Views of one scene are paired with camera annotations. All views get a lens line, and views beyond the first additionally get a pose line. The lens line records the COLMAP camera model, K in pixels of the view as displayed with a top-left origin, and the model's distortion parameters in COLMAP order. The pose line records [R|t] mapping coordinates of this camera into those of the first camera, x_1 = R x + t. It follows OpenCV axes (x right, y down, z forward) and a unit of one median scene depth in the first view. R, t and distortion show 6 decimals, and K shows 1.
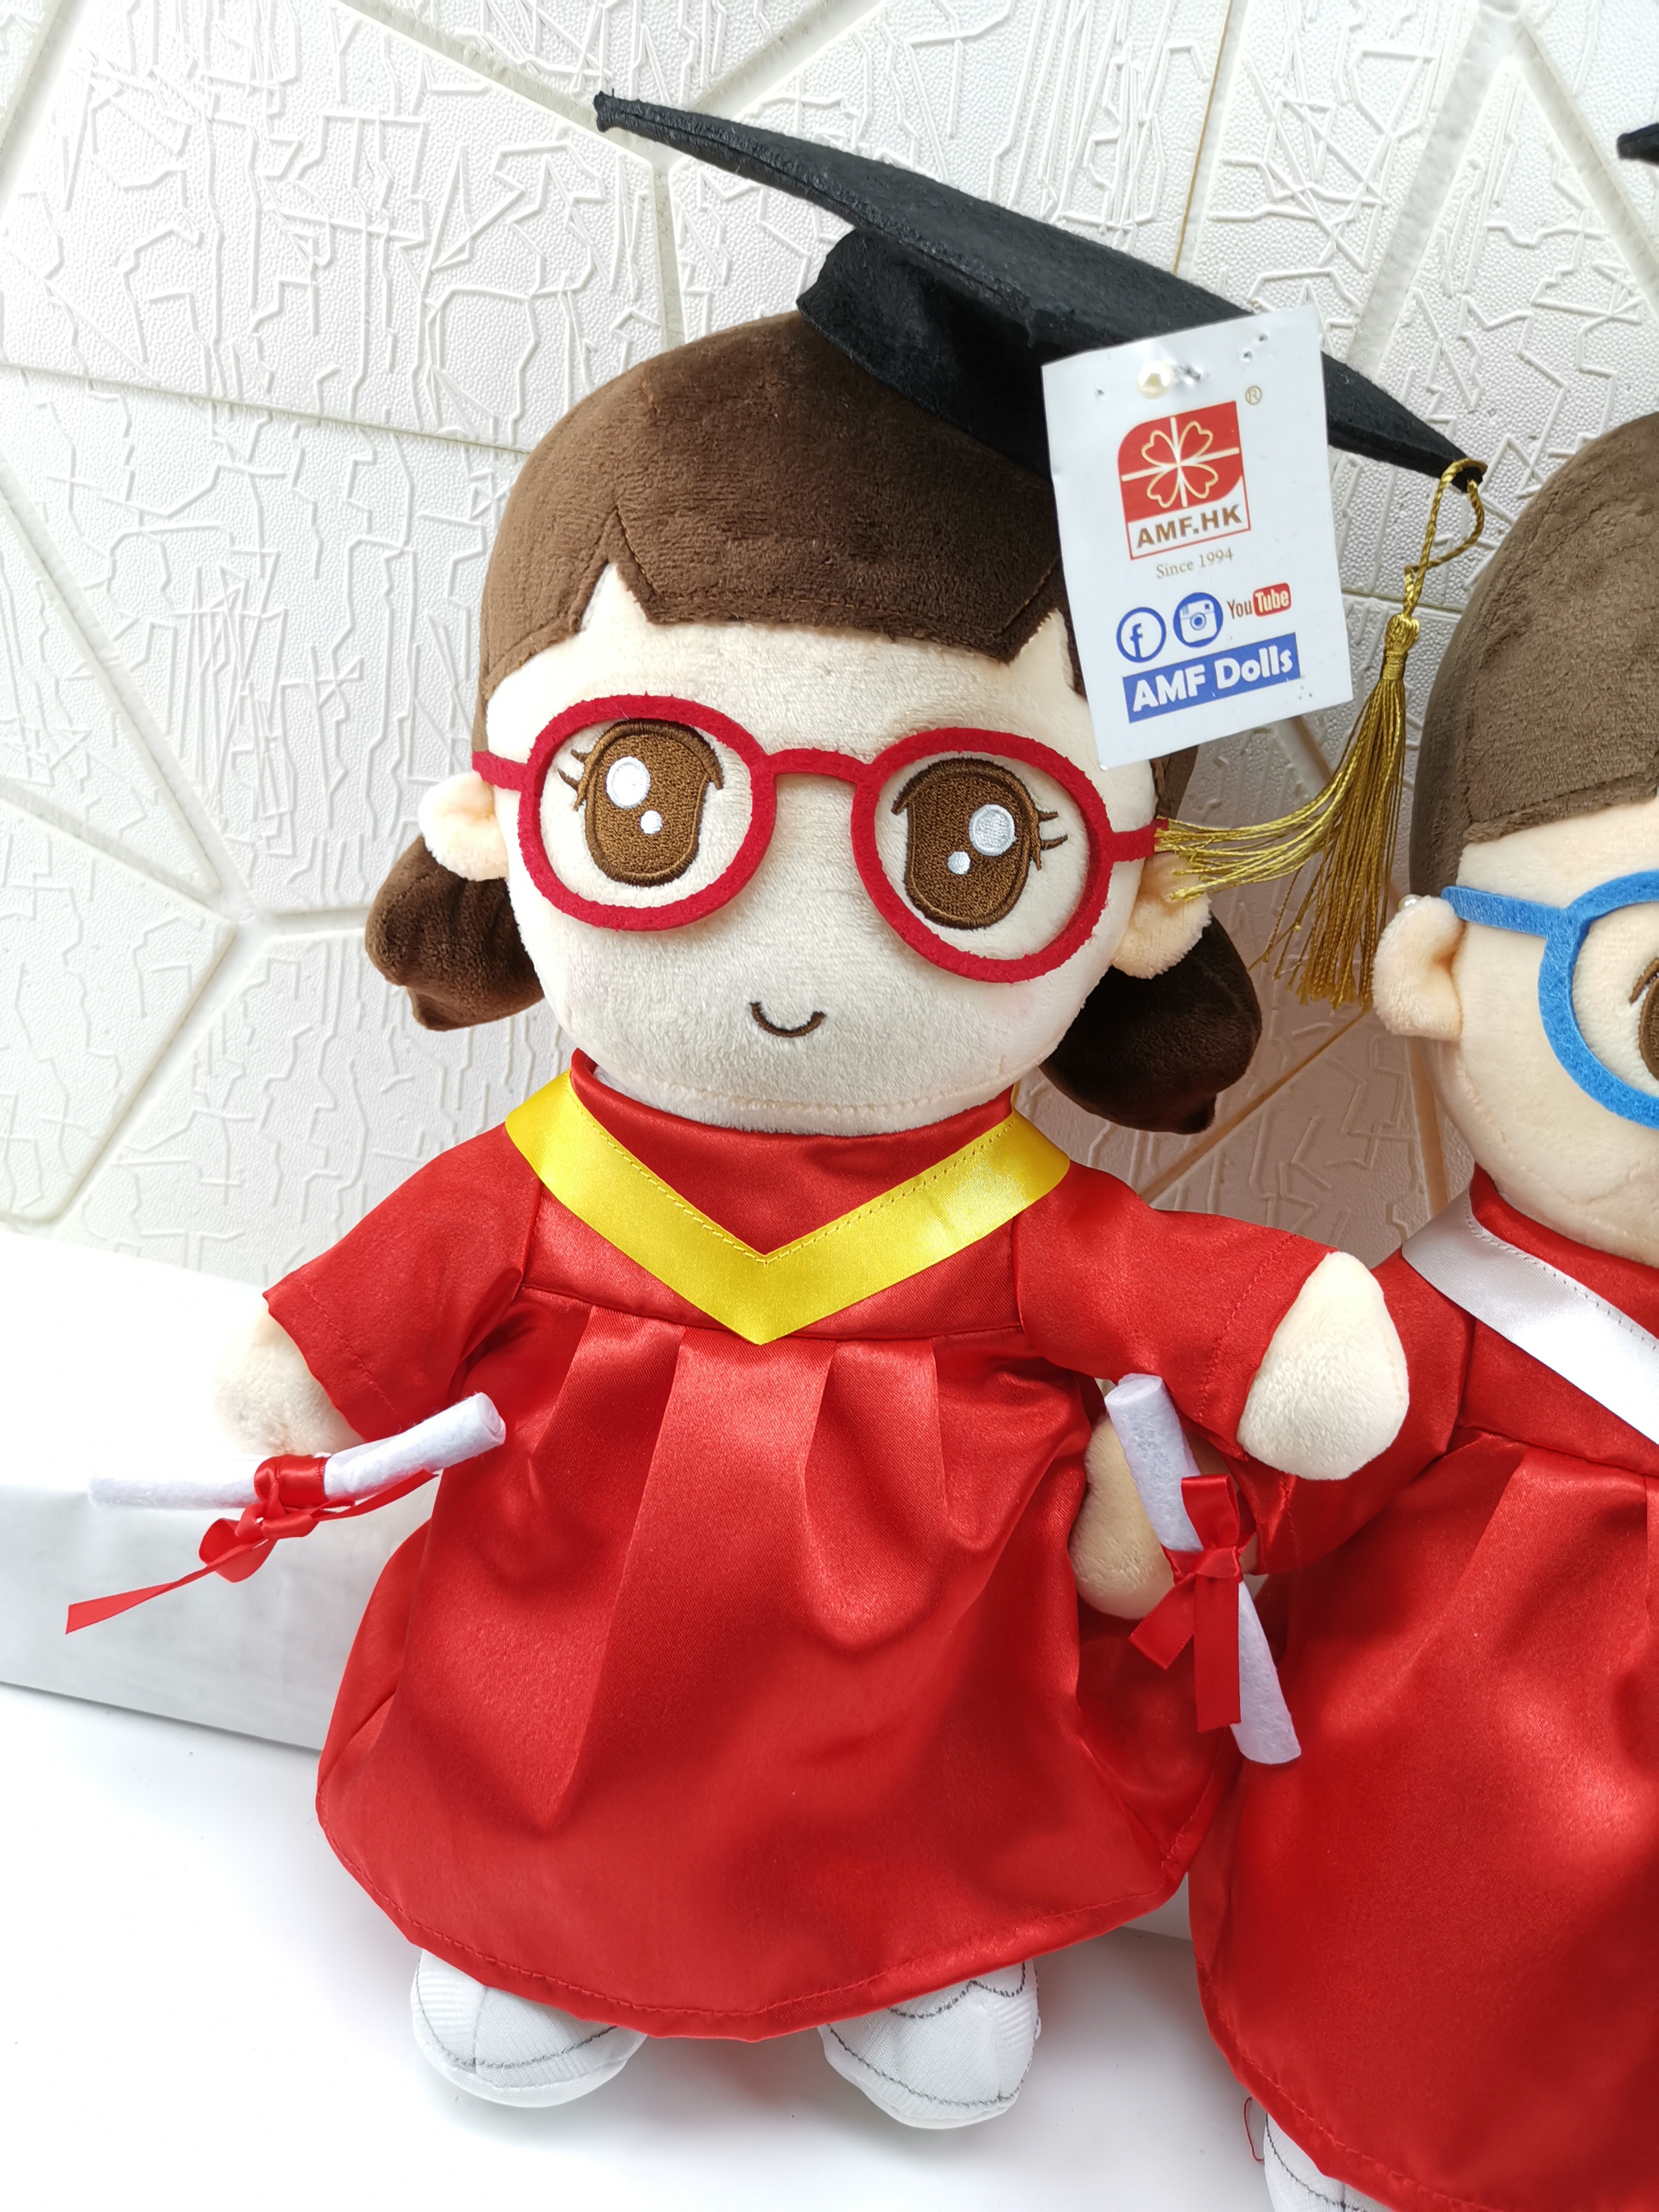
lens RADIAL K [[1695.5, 0, 841.6], [0, 1695.5, 1098.3], [0, 0, 1]] dist [0.003847, -0.021028]
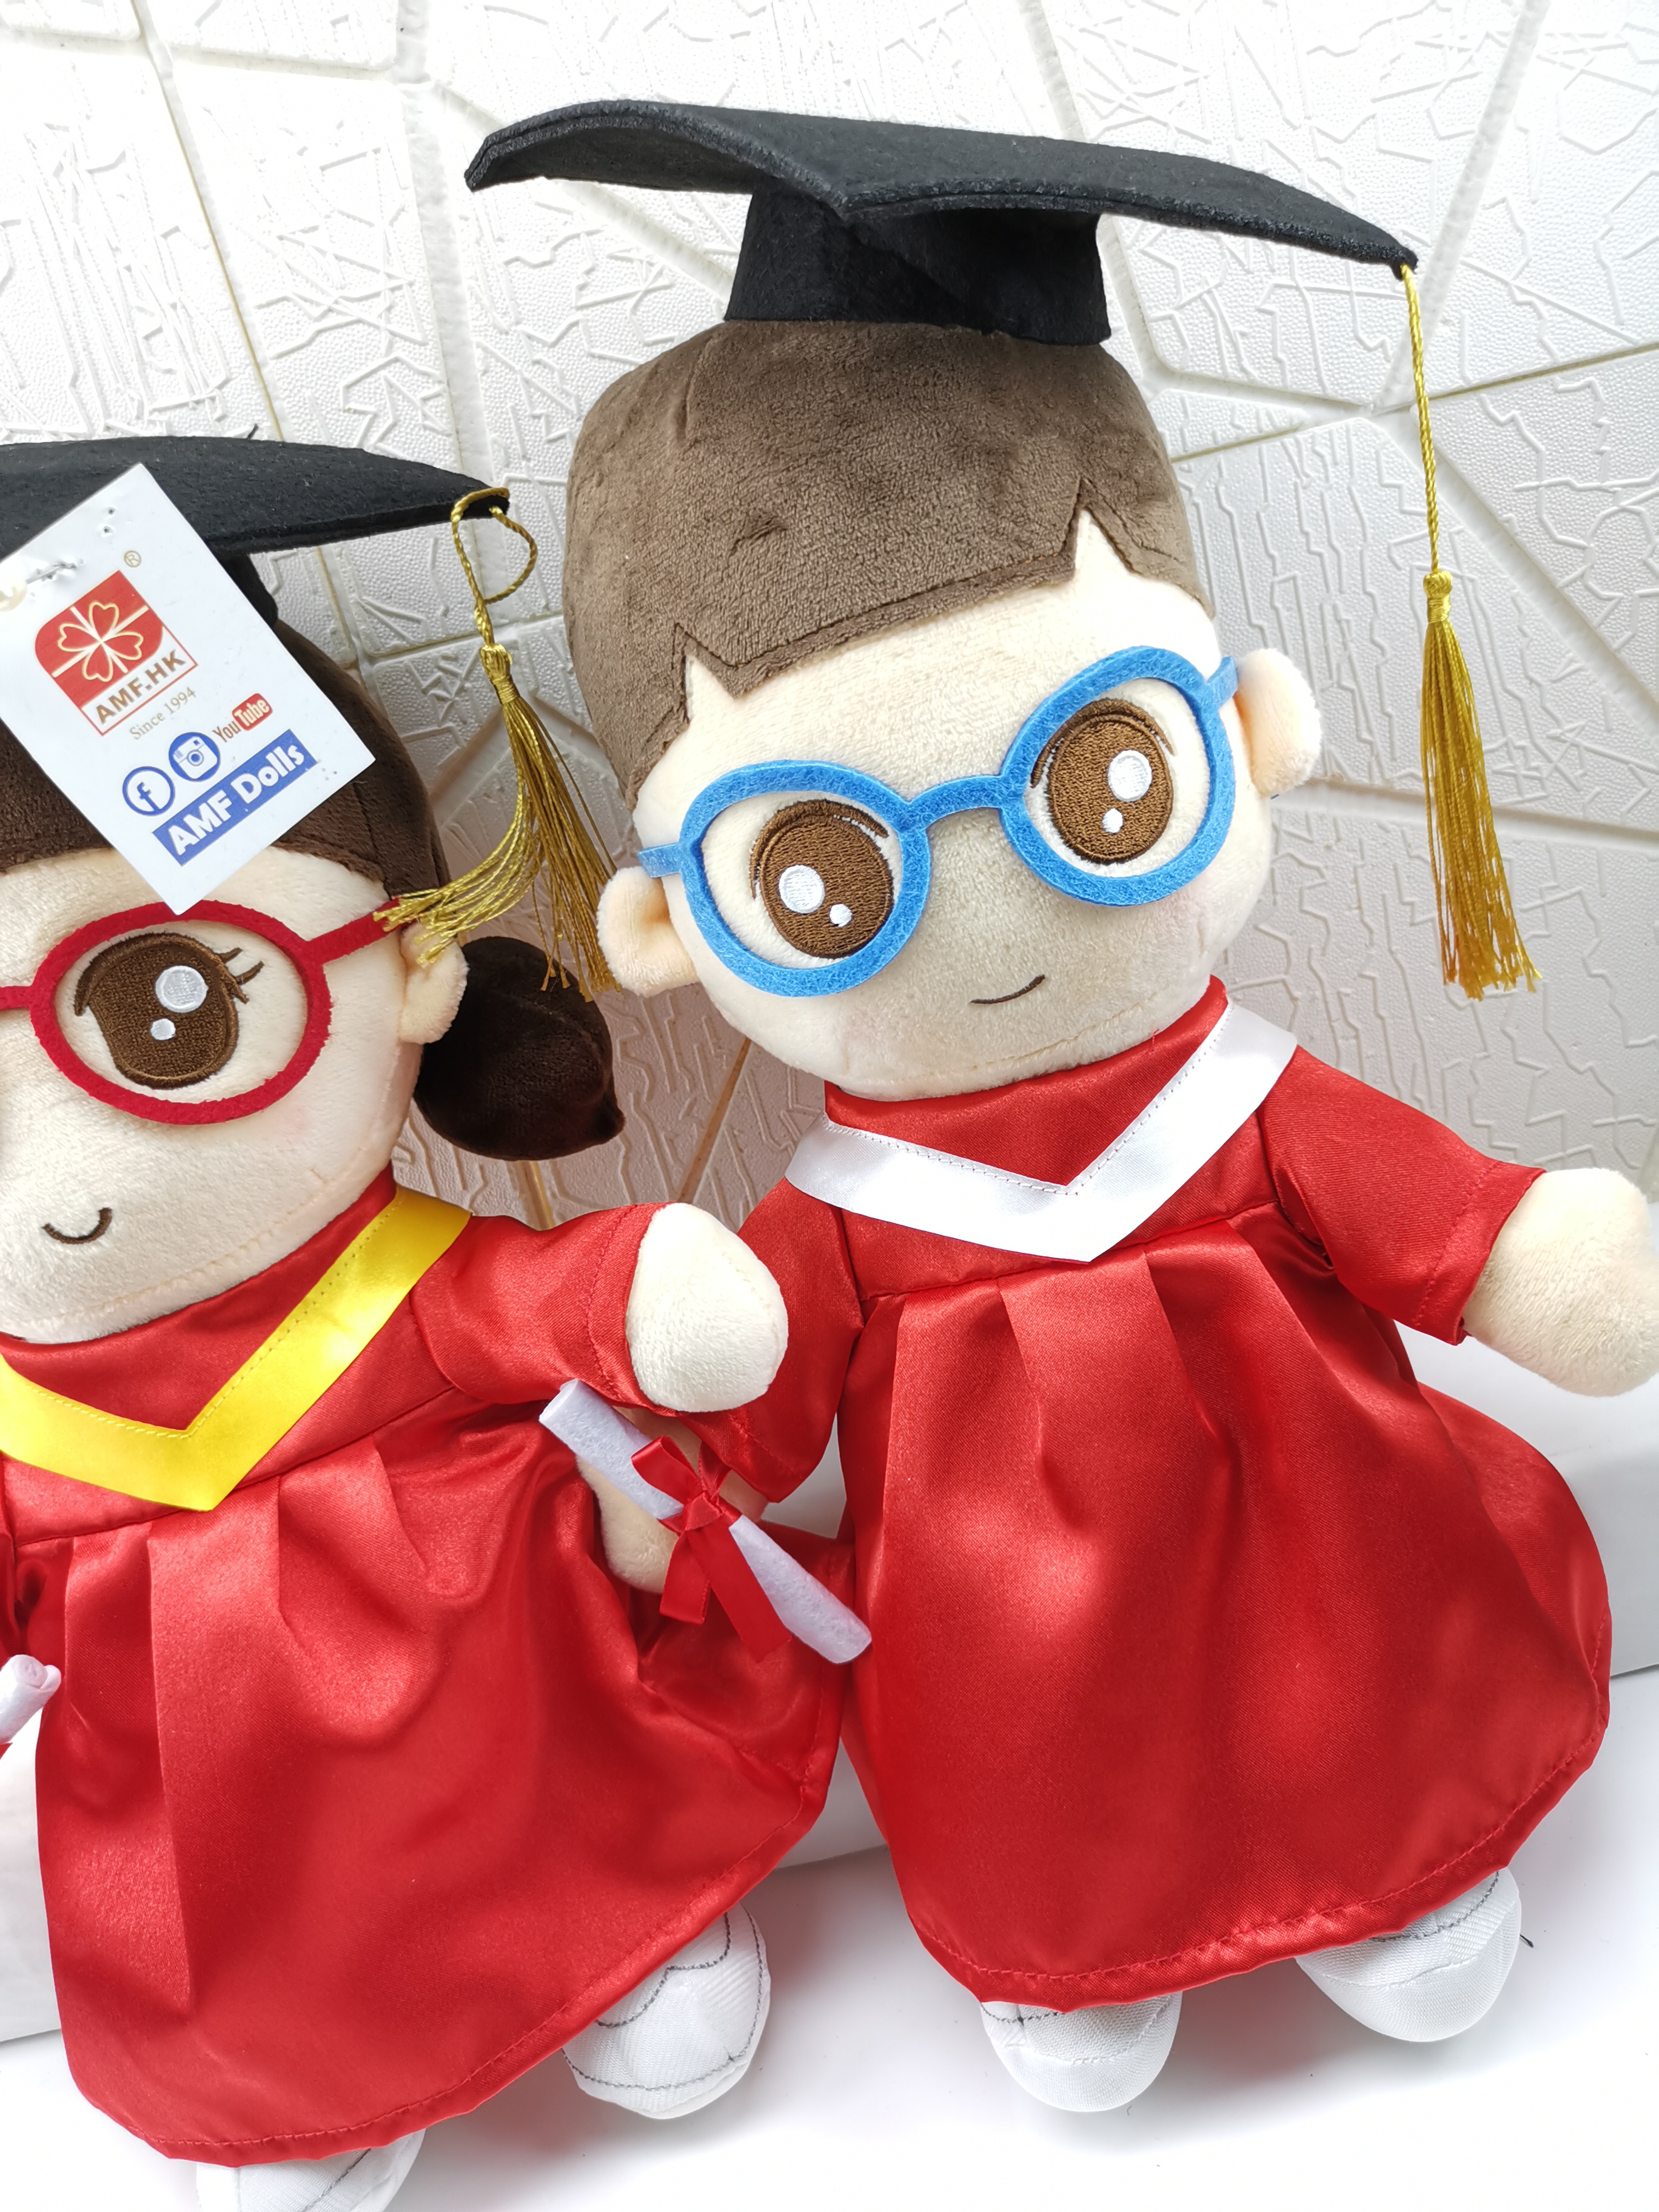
lens RADIAL K [[1695.5, 0, 841.6], [0, 1695.5, 1098.3], [0, 0, 1]] dist [0.003847, -0.021028]
pose [[0.910290, -0.413278, 0.023942, 0.386798], [0.413726, 0.910217, -0.018311, 0.091973], [-0.014225, 0.026574, 0.999546, -0.079688]]
